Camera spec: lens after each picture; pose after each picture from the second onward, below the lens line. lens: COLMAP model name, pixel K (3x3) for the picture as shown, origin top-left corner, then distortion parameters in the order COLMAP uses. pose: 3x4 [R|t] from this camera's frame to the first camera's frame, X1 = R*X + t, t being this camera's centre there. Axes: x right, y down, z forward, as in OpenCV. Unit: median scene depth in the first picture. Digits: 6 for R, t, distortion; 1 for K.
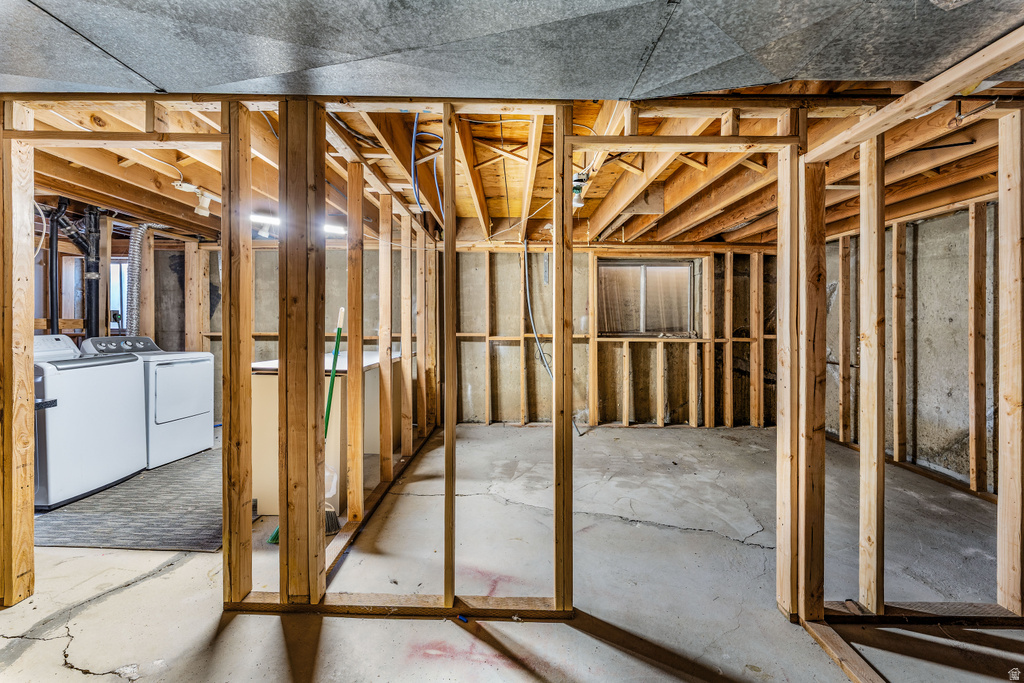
lens RADIAL K [[421.5, 0, 515.0], [0, 421.5, 323.7], [0, 0, 1]] dist [-0.000659, -0.000145]
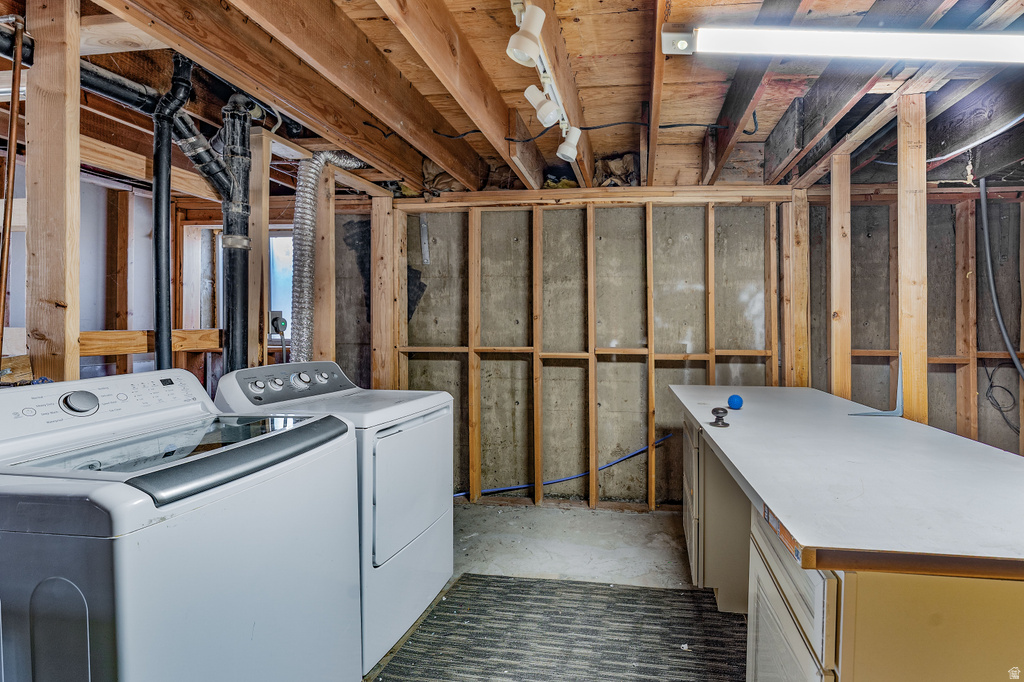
lens RADIAL K [[441.5, 0, 599.7], [0, 441.5, 318.8], [0, 0, 1]] dist [-0.000424, -0.000252]
pose [[0.997652, -0.002149, -0.068453, -0.472612], [0.001614, 0.999968, -0.007859, -0.016004], [0.068467, 0.007730, 0.997623, 0.446034]]
